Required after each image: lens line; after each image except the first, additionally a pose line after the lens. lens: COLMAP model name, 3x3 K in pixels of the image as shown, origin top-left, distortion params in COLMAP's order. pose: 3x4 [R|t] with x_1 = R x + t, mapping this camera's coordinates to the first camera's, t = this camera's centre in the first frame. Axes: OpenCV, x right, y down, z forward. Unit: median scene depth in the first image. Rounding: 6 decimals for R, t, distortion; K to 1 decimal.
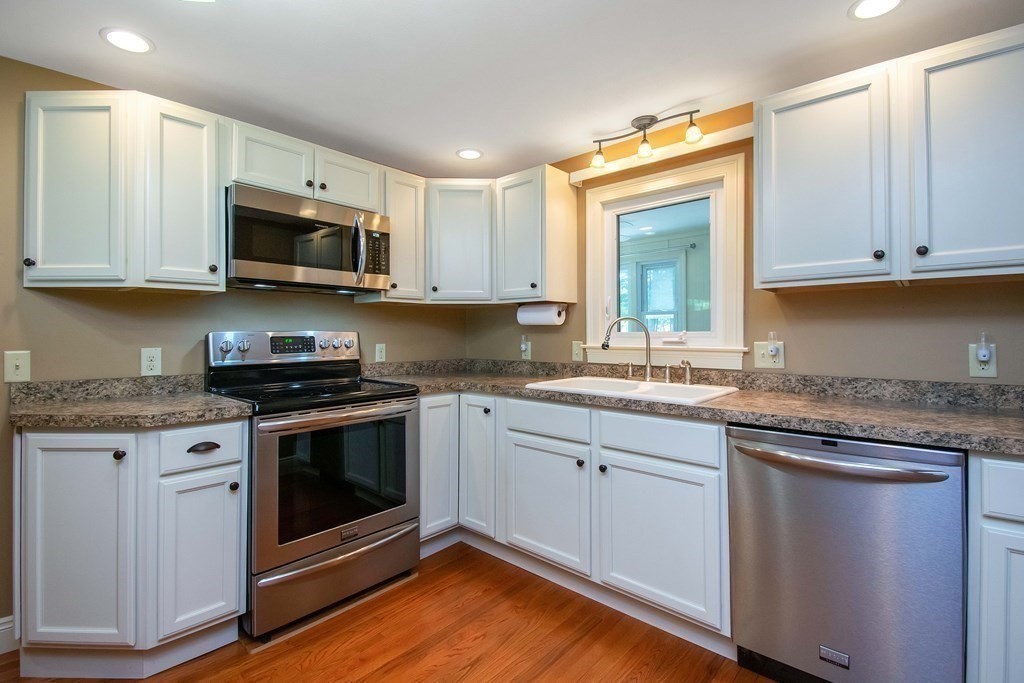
lens RADIAL K [[451.5, 0, 513.6], [0, 451.5, 326.8], [0, 0, 1]] dist [-0.009179, -0.011985]
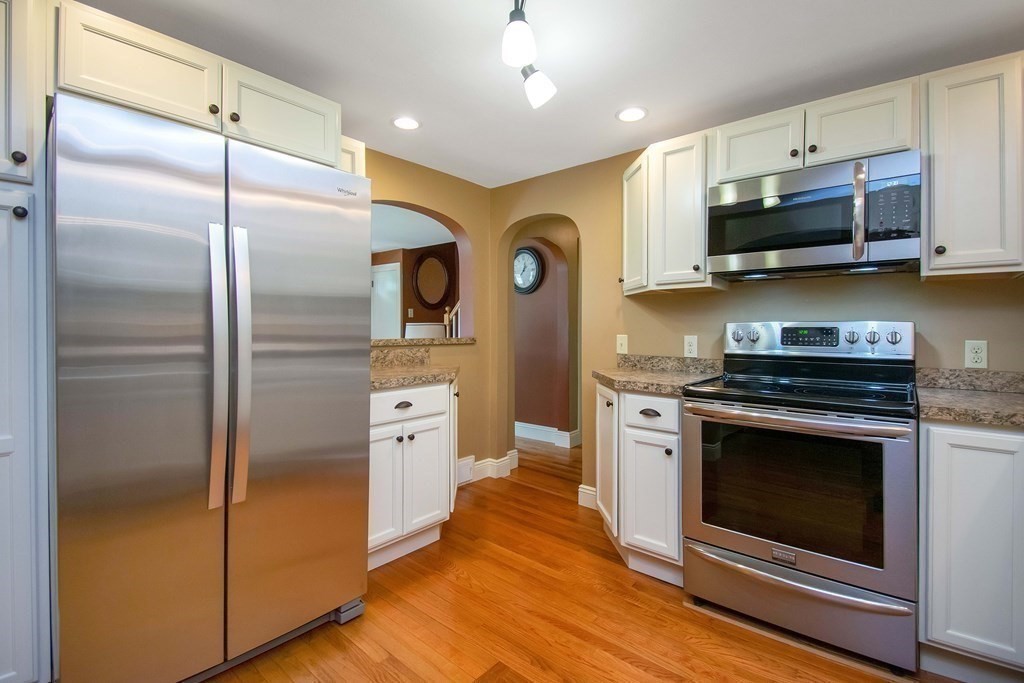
lens RADIAL K [[451.5, 0, 517.0], [0, 451.5, 337.5], [0, 0, 1]] dist [-0.009179, -0.011985]
pose [[0.043036, 0.025819, -0.998740, 0.421714], [0.011492, 0.999587, 0.026336, 0.012773], [0.999007, -0.012611, 0.042722, 0.427888]]
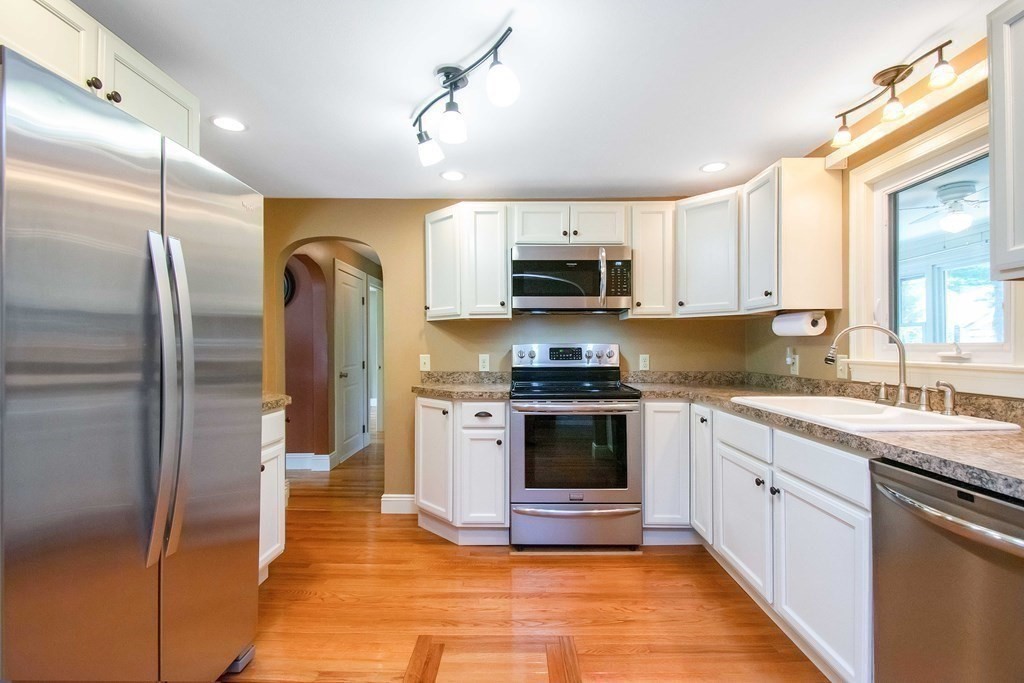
lens RADIAL K [[451.5, 0, 518.5], [0, 451.5, 349.0], [0, 0, 1]] dist [-0.009179, -0.011985]
pose [[0.669210, 0.005277, -0.743055, 0.466559], [0.011008, 0.999795, 0.017014, 0.000554], [0.742992, -0.019566, 0.669014, -0.005100]]
